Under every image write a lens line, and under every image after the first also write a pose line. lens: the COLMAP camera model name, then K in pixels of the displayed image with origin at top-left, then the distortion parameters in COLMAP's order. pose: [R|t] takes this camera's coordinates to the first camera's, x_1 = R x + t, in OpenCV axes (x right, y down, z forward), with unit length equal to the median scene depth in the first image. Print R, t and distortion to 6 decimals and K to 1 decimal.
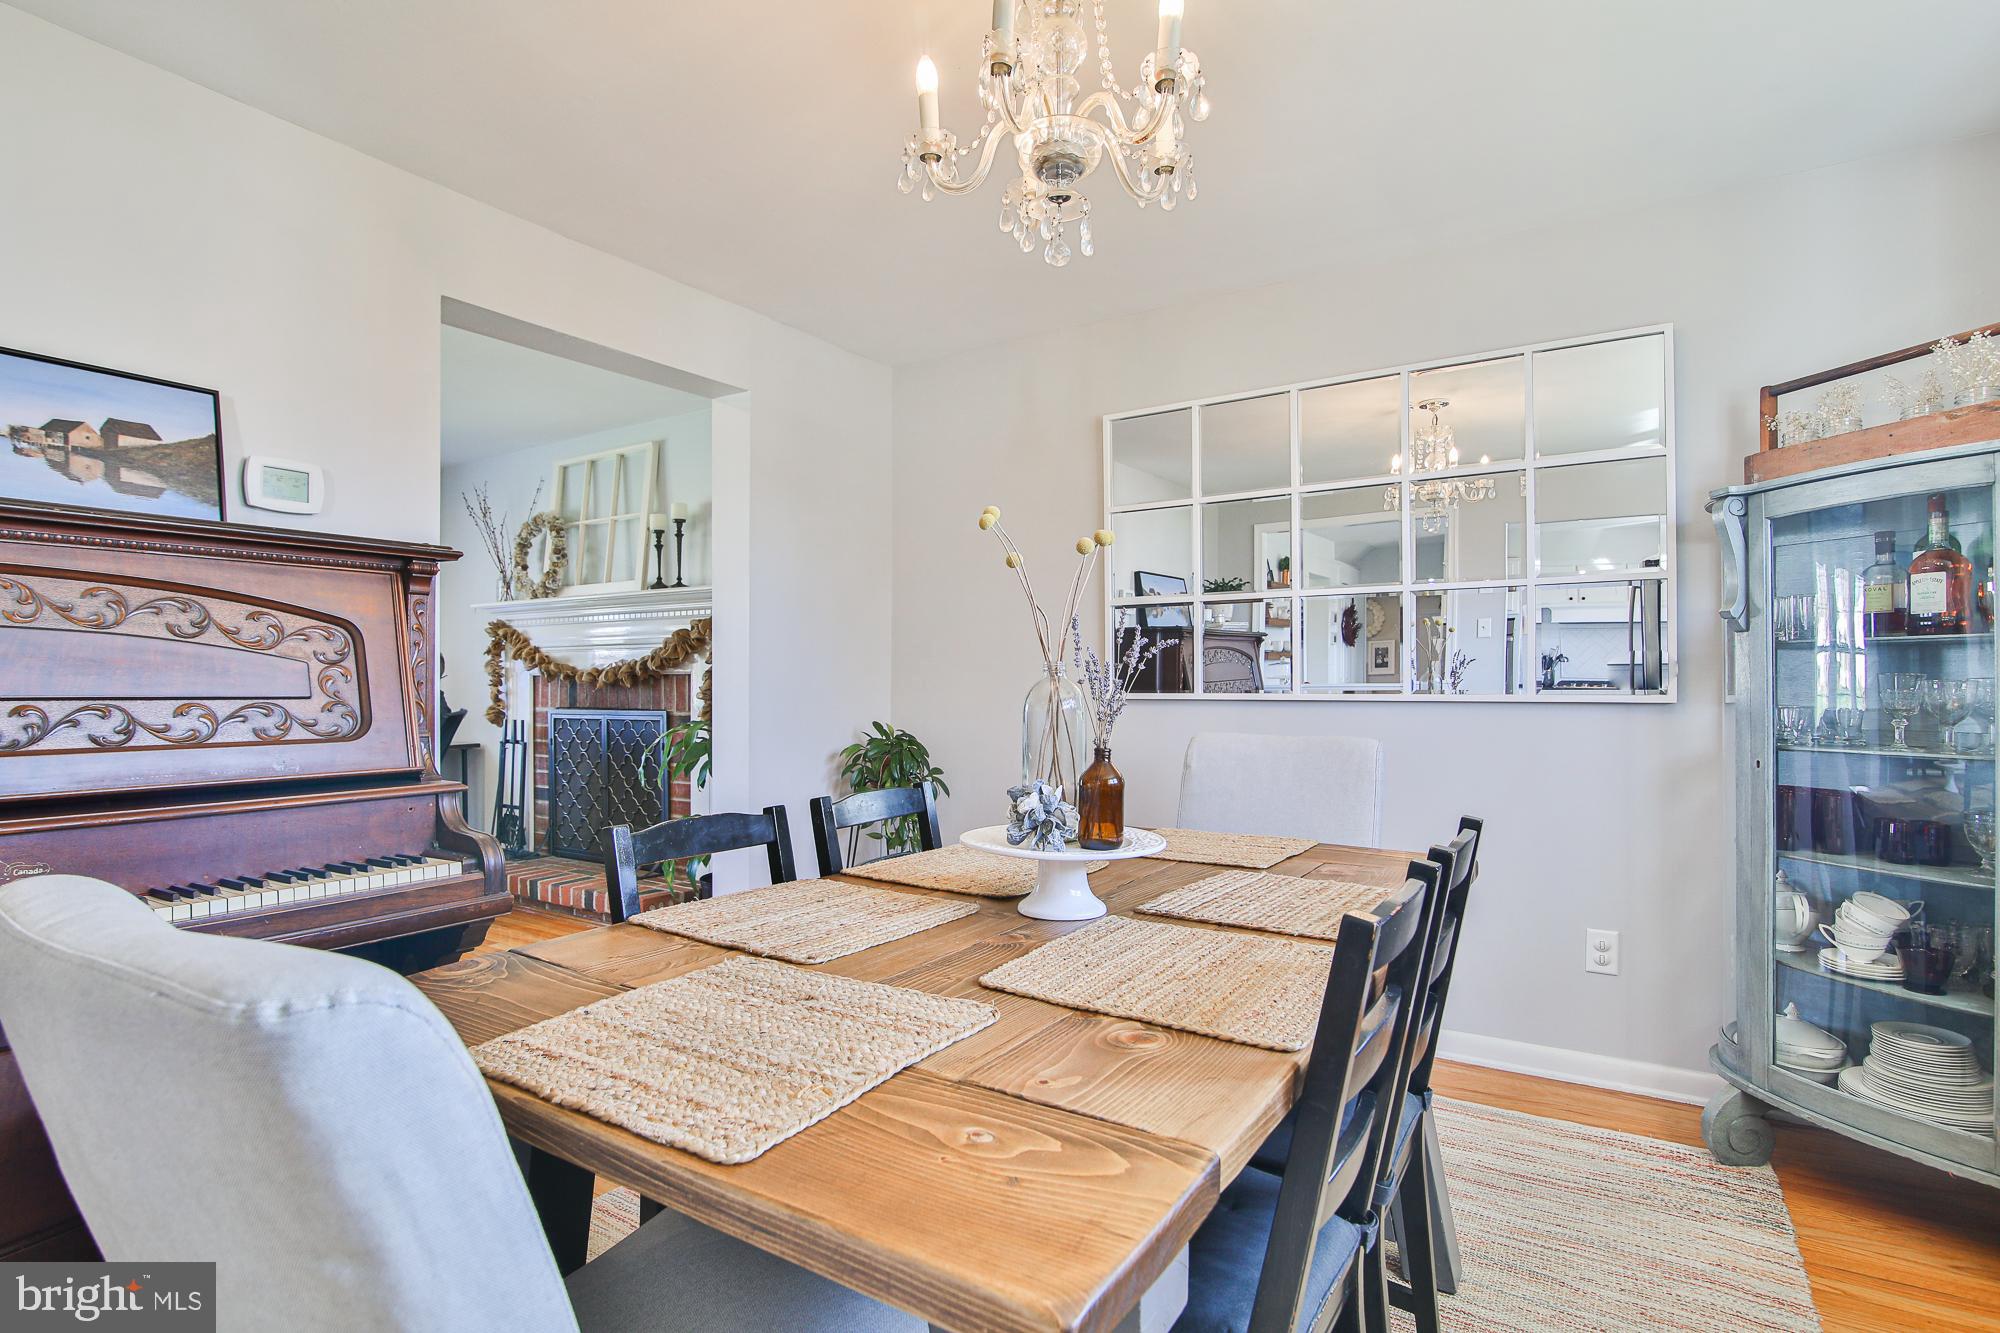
lens RADIAL K [[982.8, 0, 995.8], [0, 982.8, 679.3], [0, 0, 1]] dist [-0.015575, 0.000622]
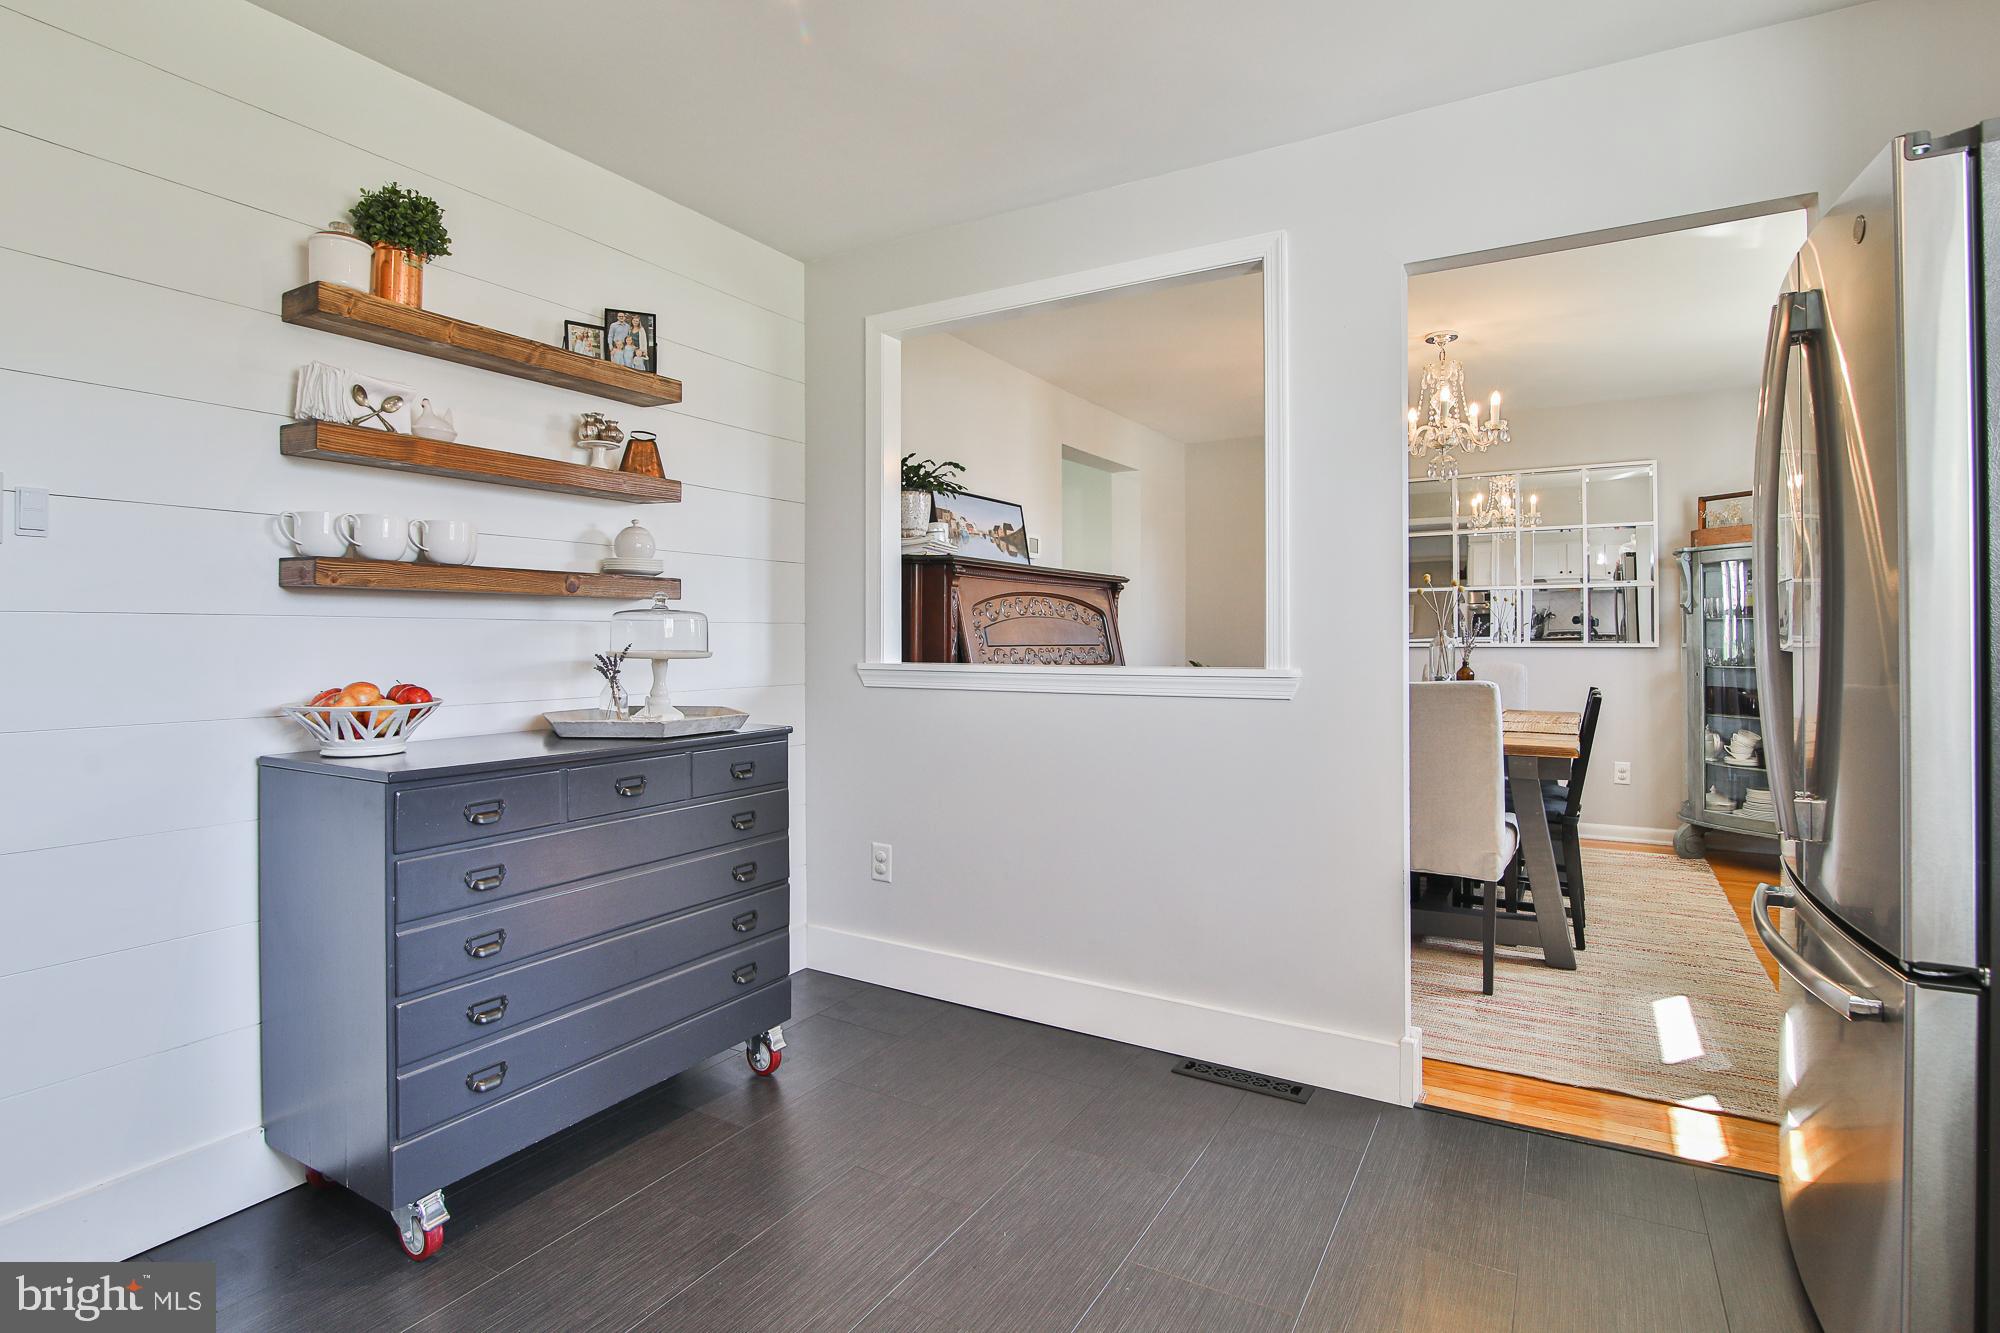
lens RADIAL K [[982.8, 0, 1009.1], [0, 982.8, 629.2], [0, 0, 1]] dist [-0.015575, 0.000622]
pose [[0.998990, -0.001802, 0.044892, -0.861004], [0.001924, 0.999995, -0.002680, -0.011139], [-0.044887, 0.002764, 0.998988, -1.121175]]
